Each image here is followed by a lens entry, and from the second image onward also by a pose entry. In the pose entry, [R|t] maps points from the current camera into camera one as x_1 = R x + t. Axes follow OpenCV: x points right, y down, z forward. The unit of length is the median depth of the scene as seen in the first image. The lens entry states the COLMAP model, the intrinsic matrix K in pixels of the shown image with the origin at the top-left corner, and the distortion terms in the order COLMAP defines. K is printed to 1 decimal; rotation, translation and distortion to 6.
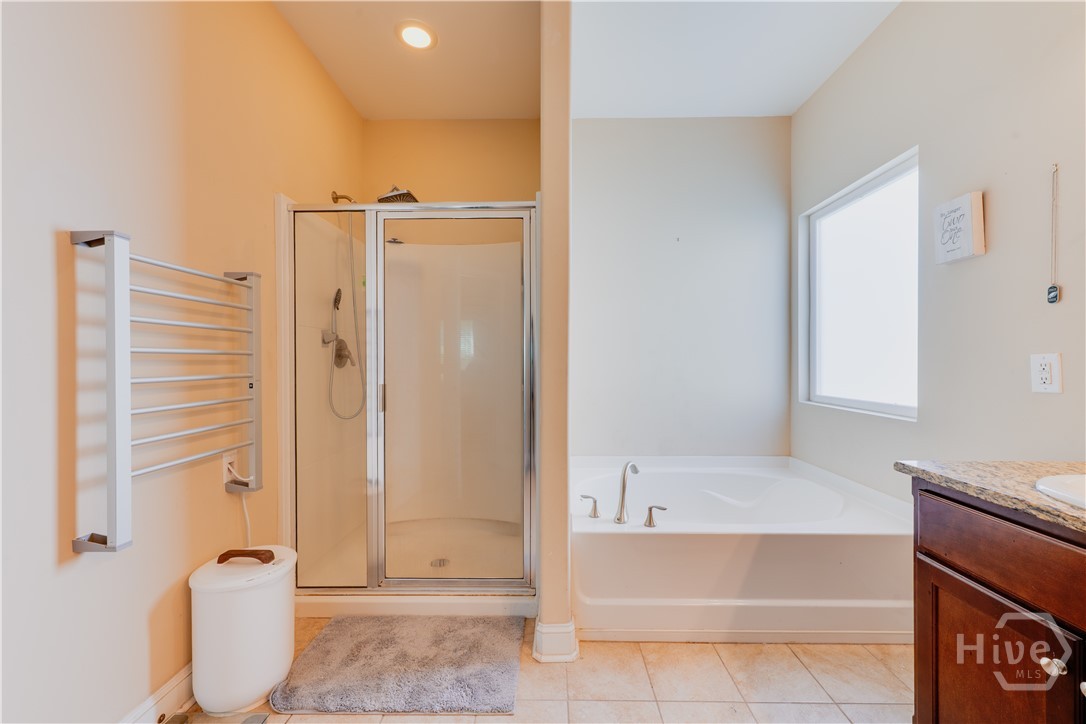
lens RADIAL K [[428.8, 0, 544.4], [0, 428.8, 361.5], [0, 0, 1]] dist [0.002137, 0.000081]
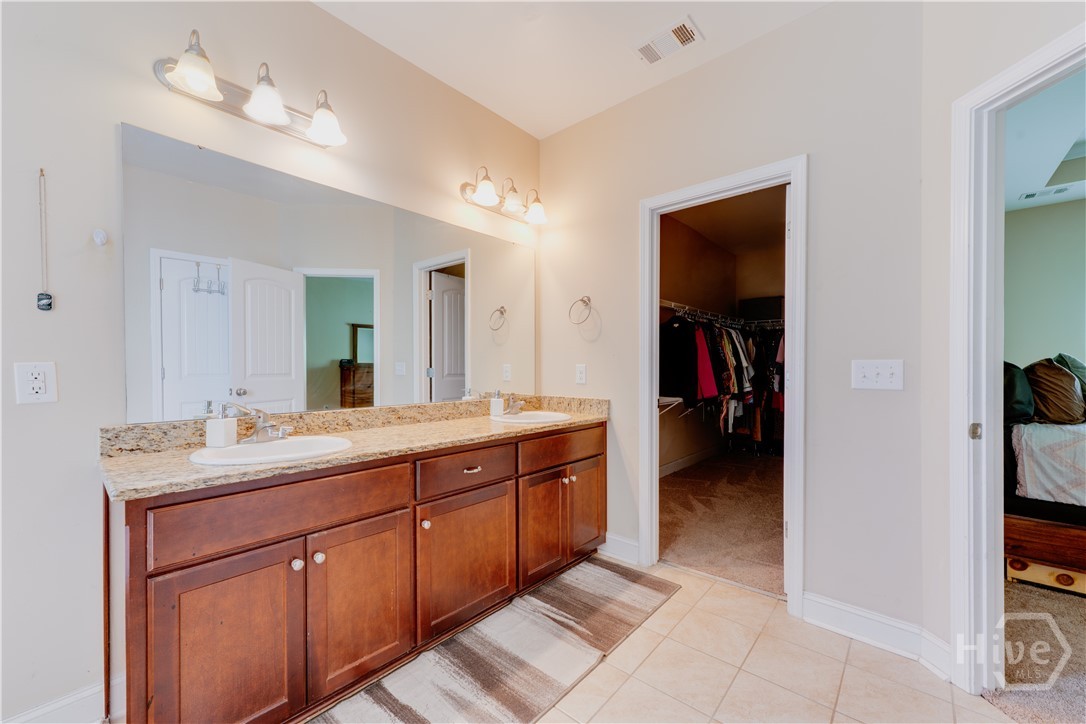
lens RADIAL K [[428.8, 0, 544.1], [0, 428.8, 366.8], [0, 0, 1]] dist [0.002137, 0.000081]
pose [[-0.767168, 0.000273, 0.641446, -0.391940], [0.003114, 0.999990, 0.003299, -0.009296], [-0.641439, 0.004528, -0.767161, 1.254380]]
